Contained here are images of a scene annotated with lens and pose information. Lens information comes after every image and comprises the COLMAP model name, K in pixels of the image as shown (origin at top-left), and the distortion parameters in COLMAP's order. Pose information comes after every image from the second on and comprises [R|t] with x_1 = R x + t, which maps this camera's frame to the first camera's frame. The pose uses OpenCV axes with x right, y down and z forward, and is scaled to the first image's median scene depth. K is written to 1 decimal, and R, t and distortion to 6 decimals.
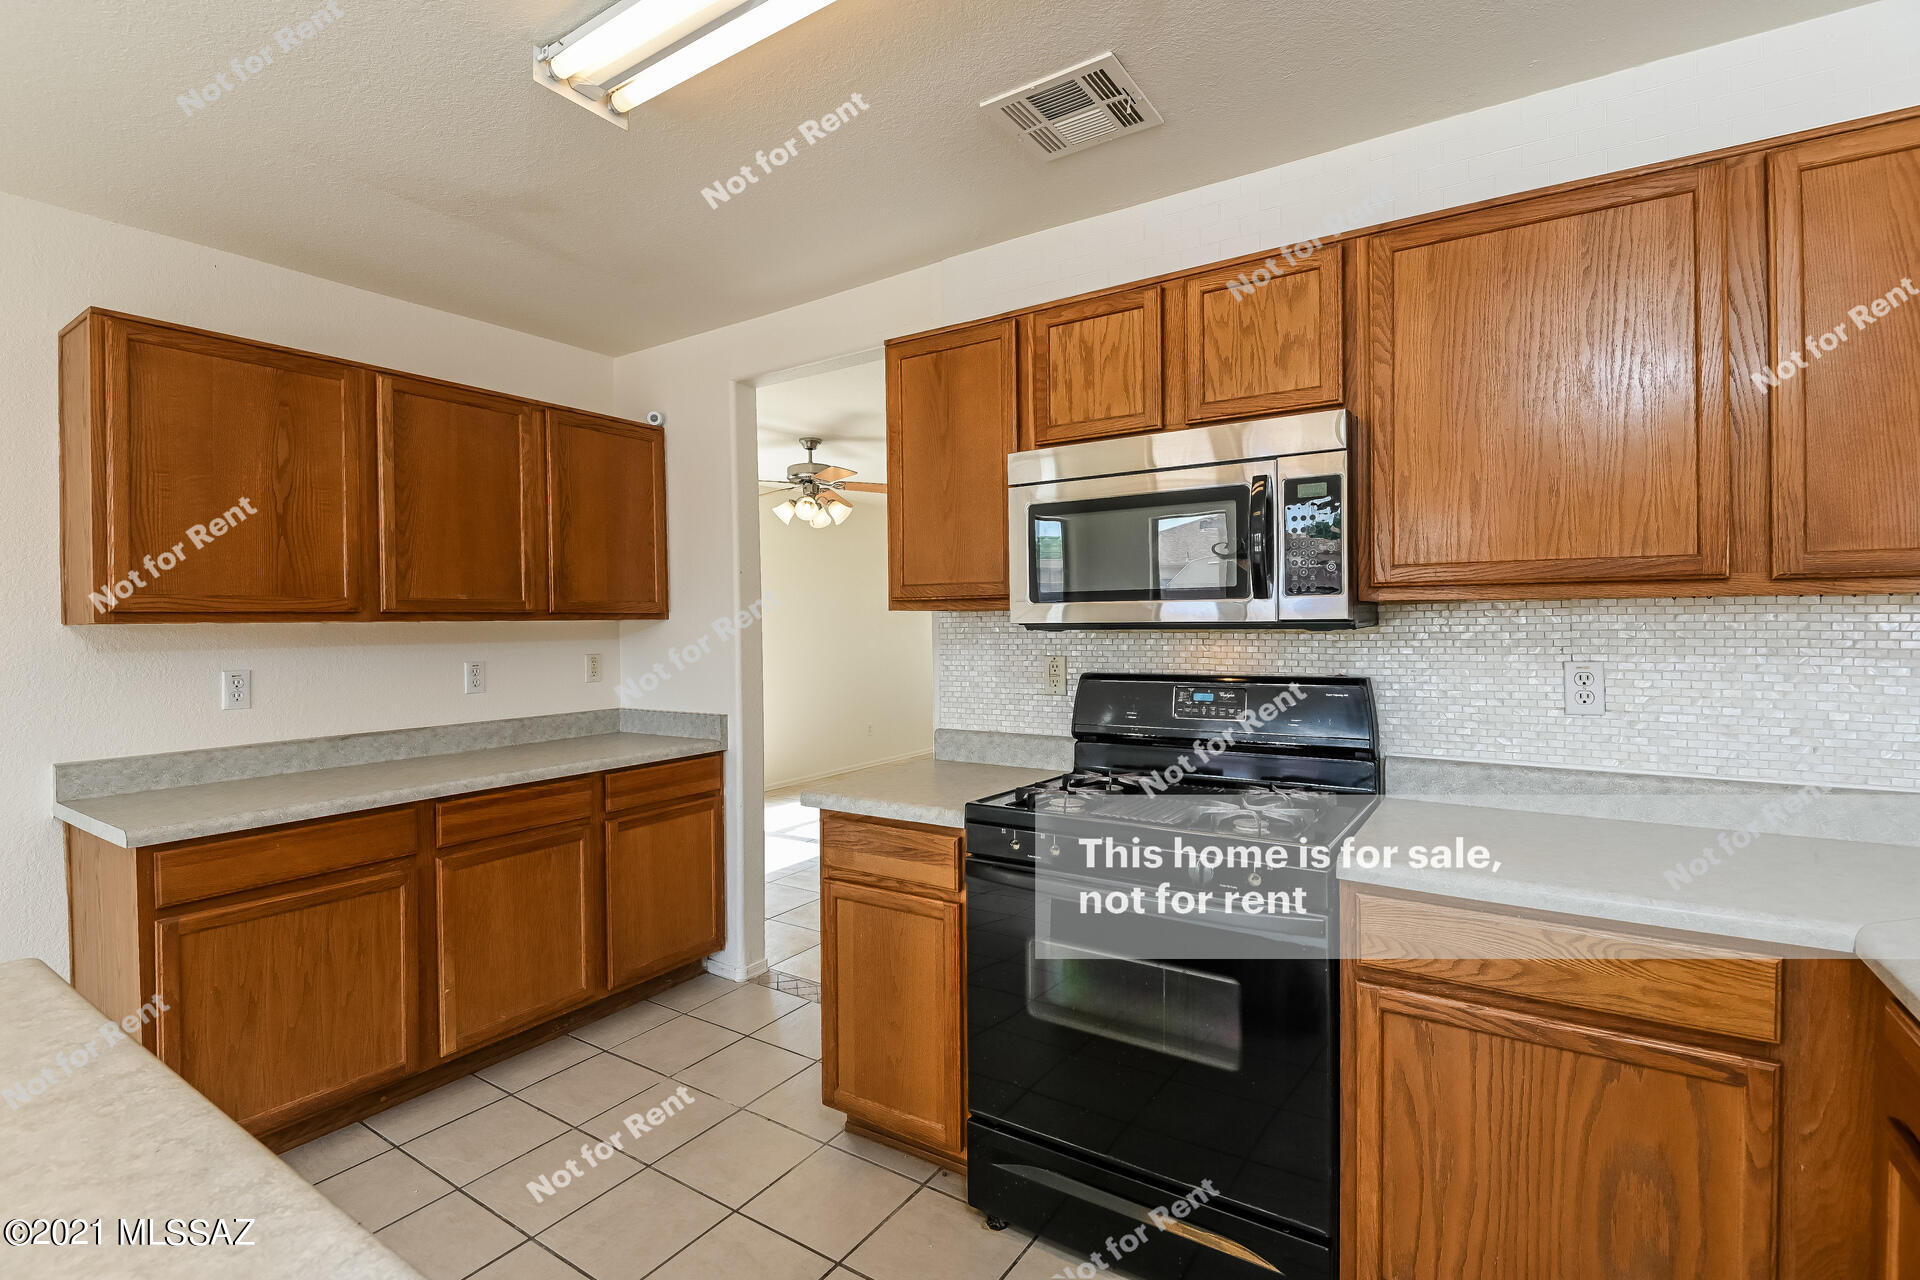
lens RADIAL K [[877.7, 0, 954.0], [0, 877.7, 628.6], [0, 0, 1]] dist [-0.002031, -0.000654]
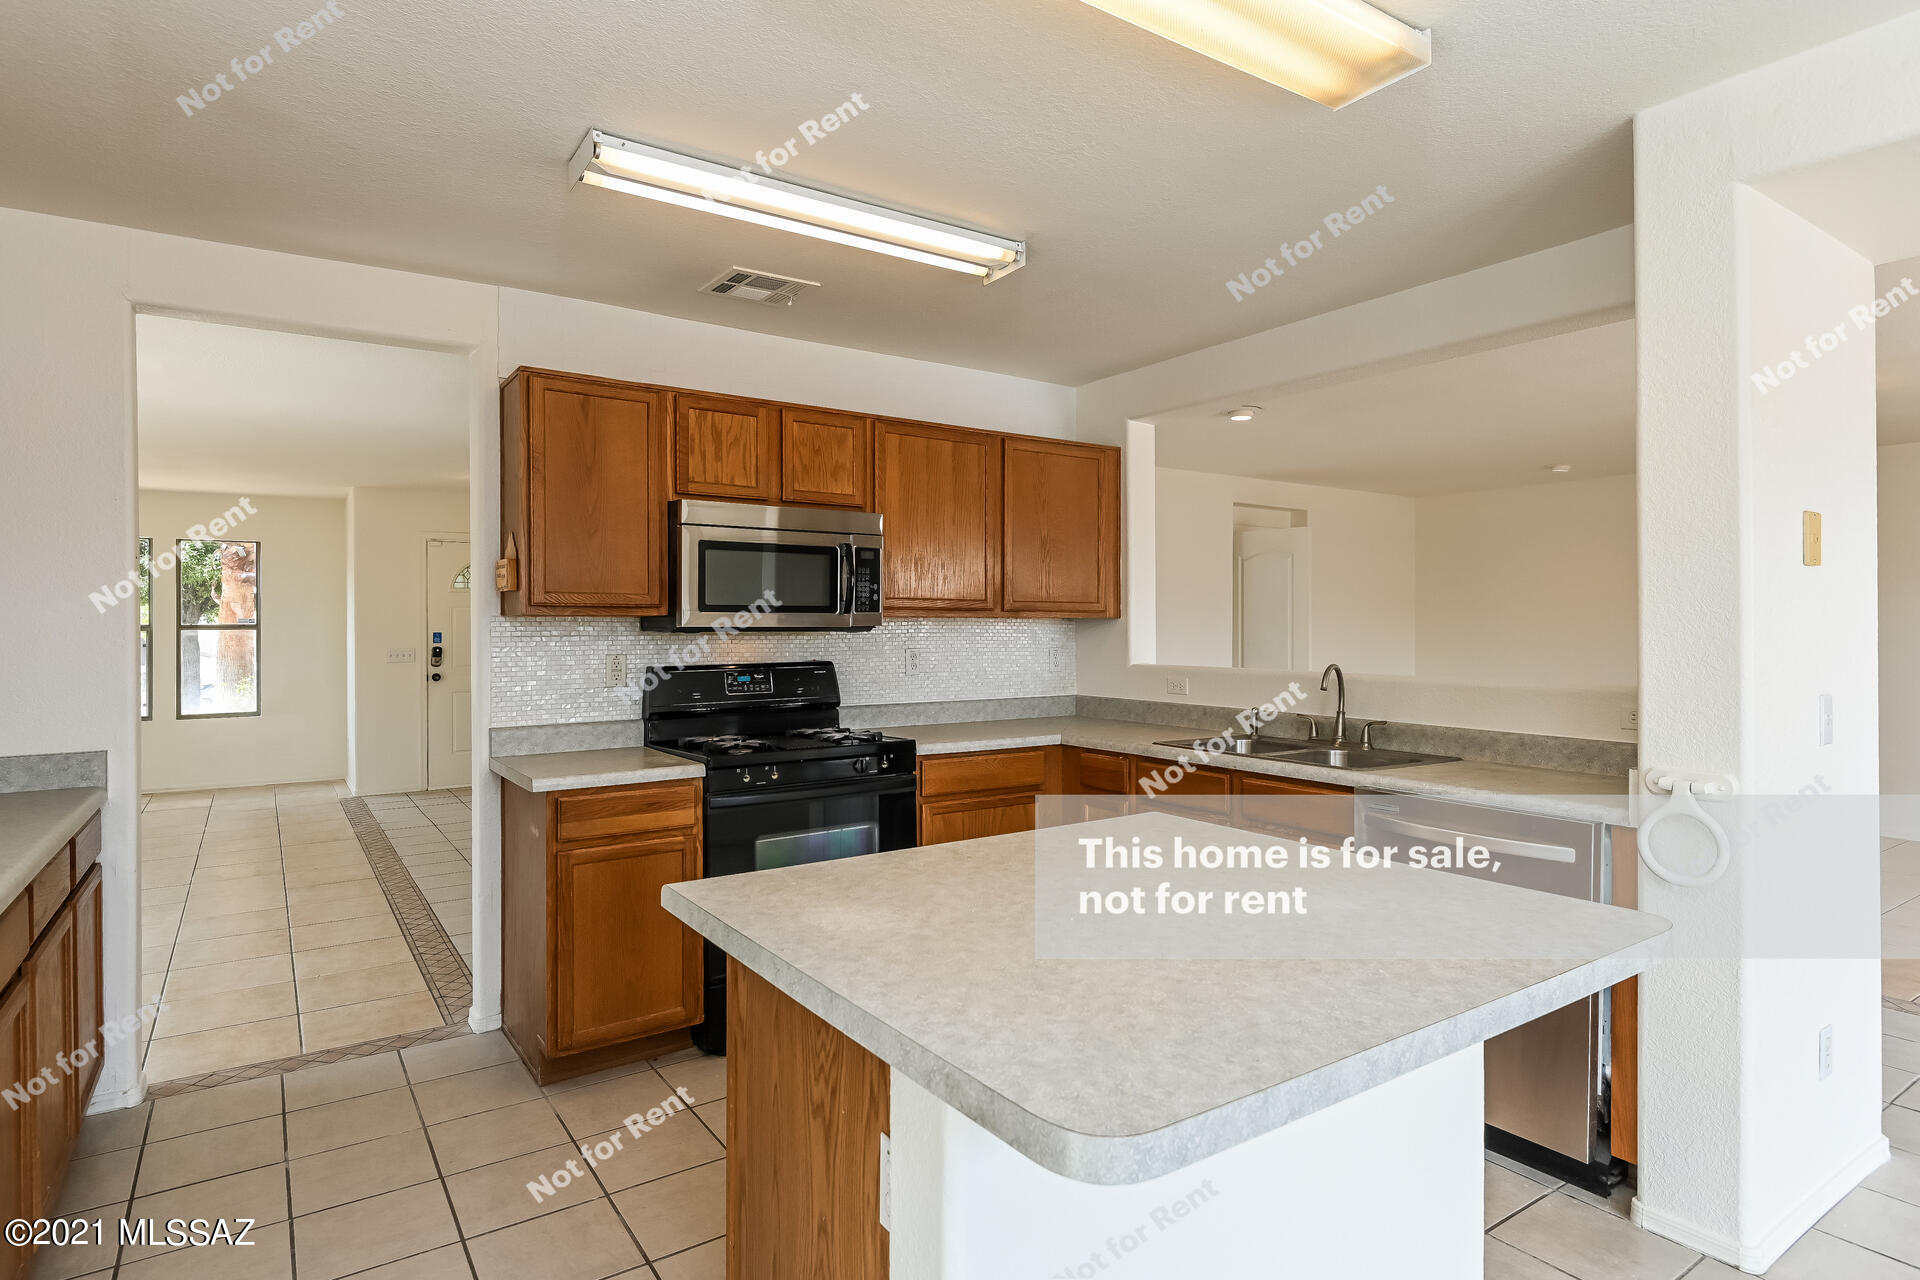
lens RADIAL K [[1032.0, 0, 961.5], [0, 1032.0, 628.9], [0, 0, 1]] dist [0.004379, 0.000557]
pose [[0.366900, 0.007985, 0.930226, -1.260131], [0.006727, 0.999914, -0.011236, 0.017418], [-0.930236, 0.010380, 0.366815, 0.032335]]
